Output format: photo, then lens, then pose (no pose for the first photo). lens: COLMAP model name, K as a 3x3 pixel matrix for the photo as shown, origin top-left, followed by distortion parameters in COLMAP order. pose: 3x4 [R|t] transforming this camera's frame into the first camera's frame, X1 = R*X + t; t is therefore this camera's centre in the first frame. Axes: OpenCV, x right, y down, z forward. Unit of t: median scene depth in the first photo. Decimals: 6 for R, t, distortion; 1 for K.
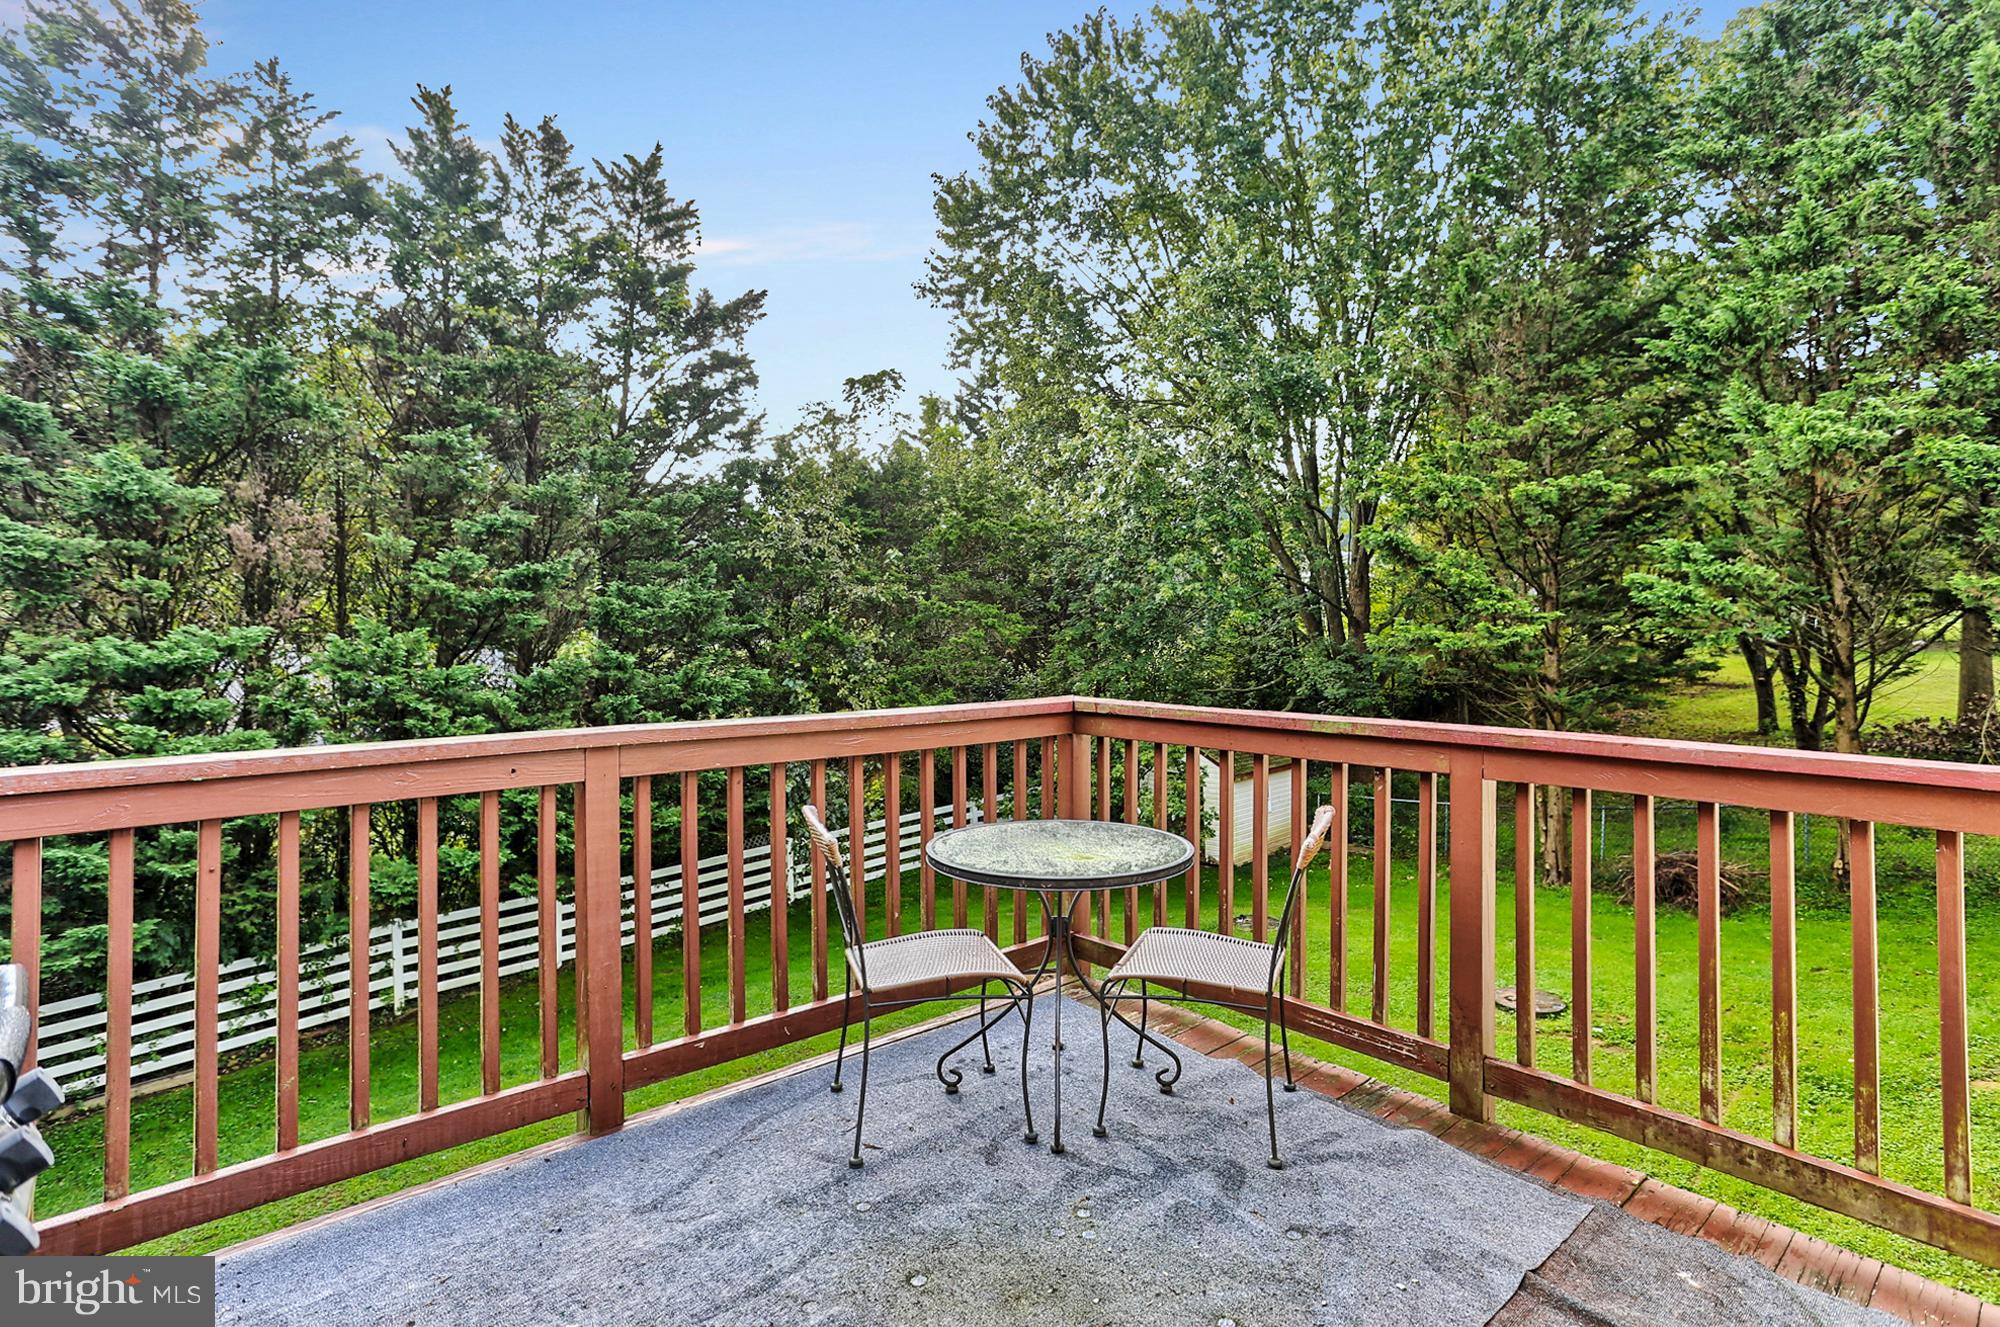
lens RADIAL K [[1019.4, 0, 995.6], [0, 1019.4, 608.1], [0, 0, 1]] dist [-0.055387, 0.027104]
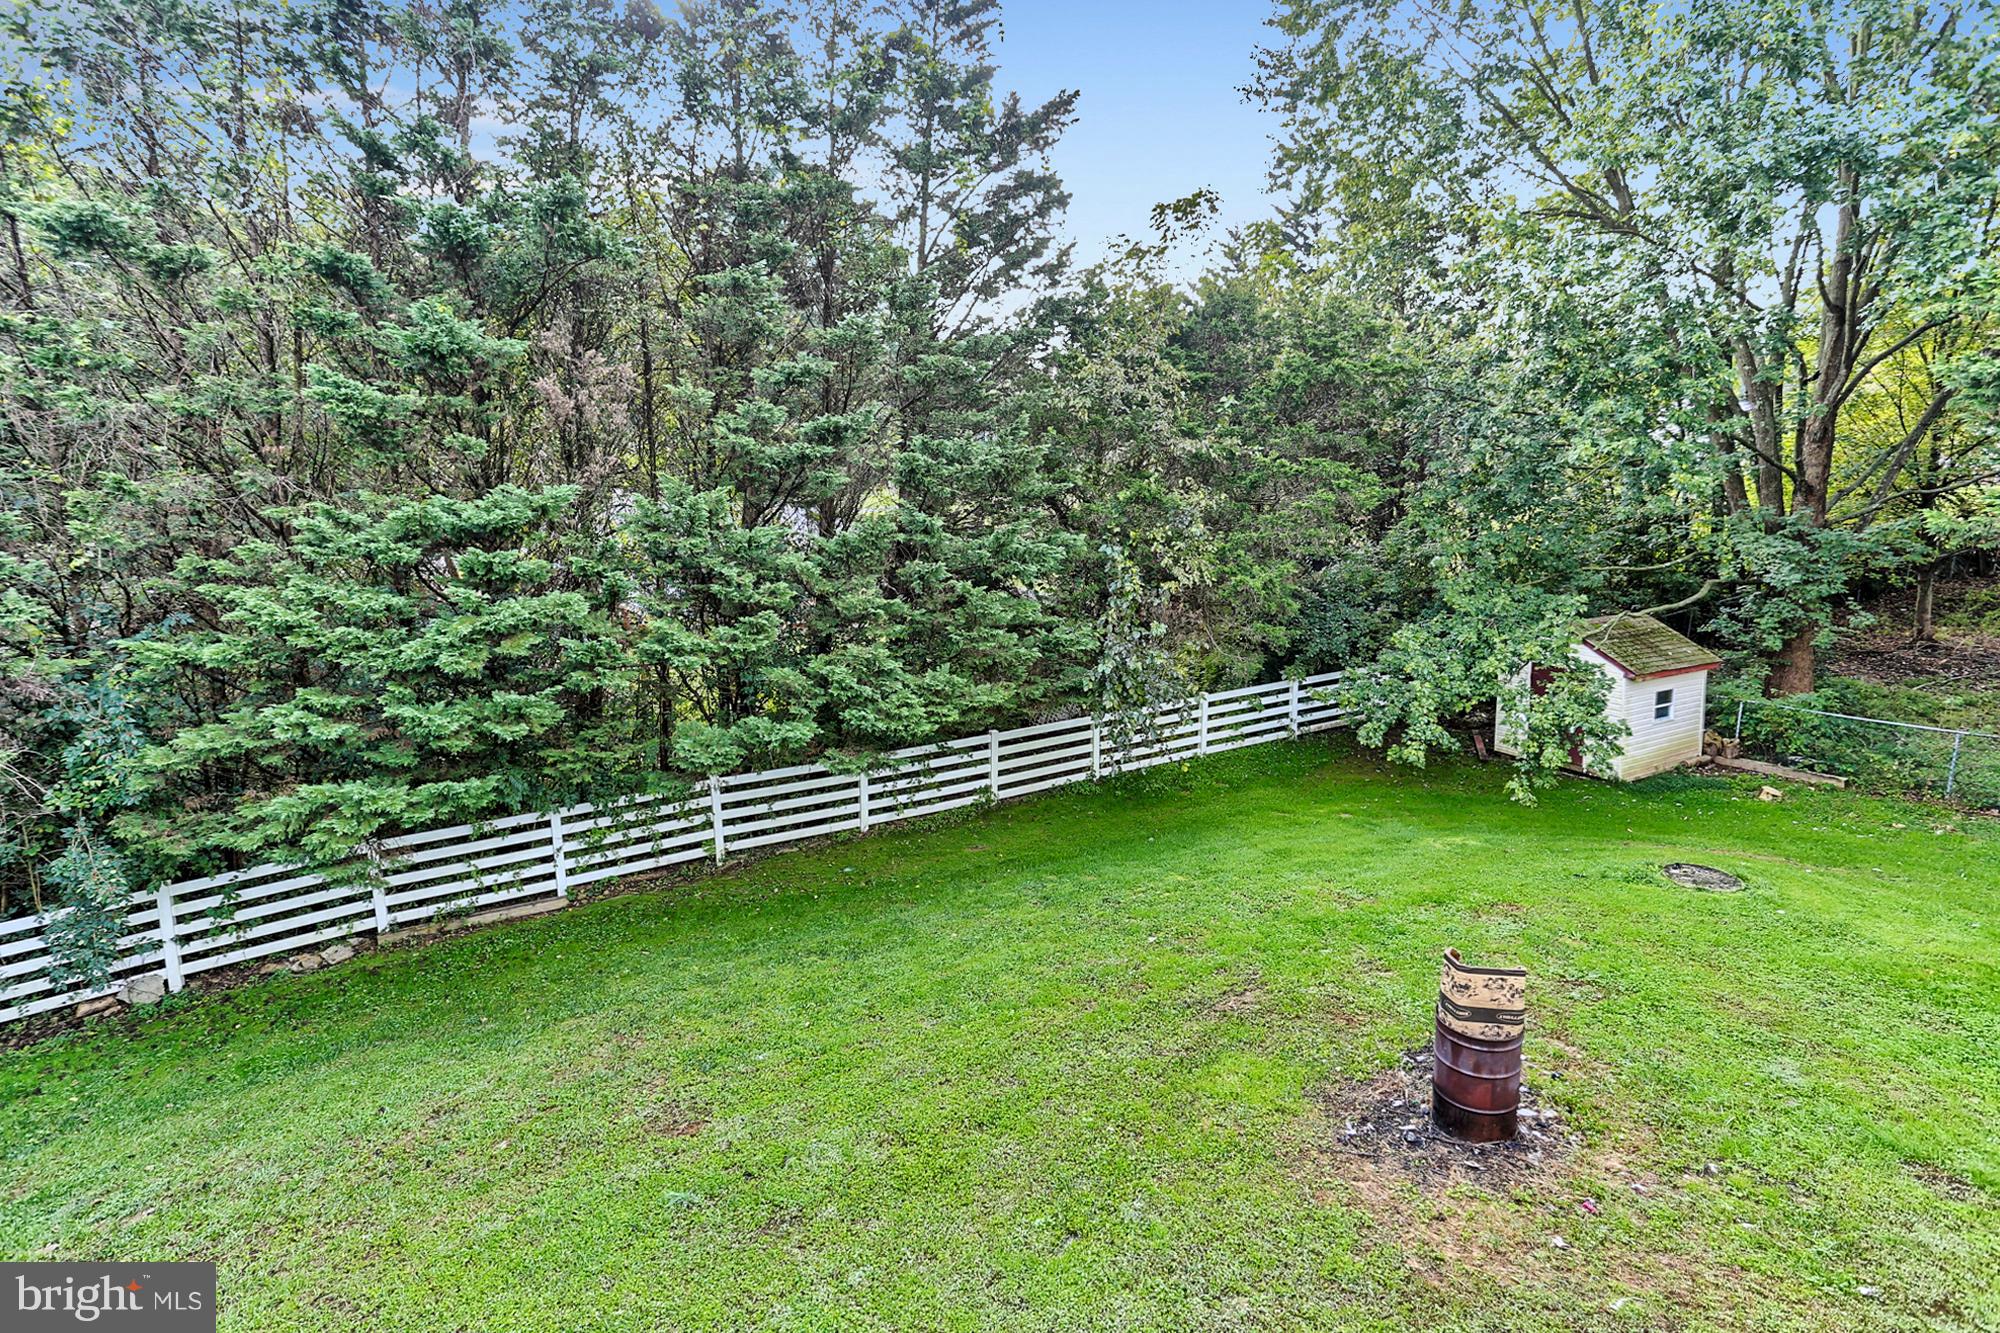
lens RADIAL K [[1019.4, 0, 1015.9], [0, 1019.4, 633.7], [0, 0, 1]] dist [-0.055387, 0.027104]
pose [[0.967879, 0.044439, -0.247459, -0.055794], [-0.002859, 0.986137, 0.165908, -0.002038], [0.251401, -0.159871, 0.954588, 0.118039]]
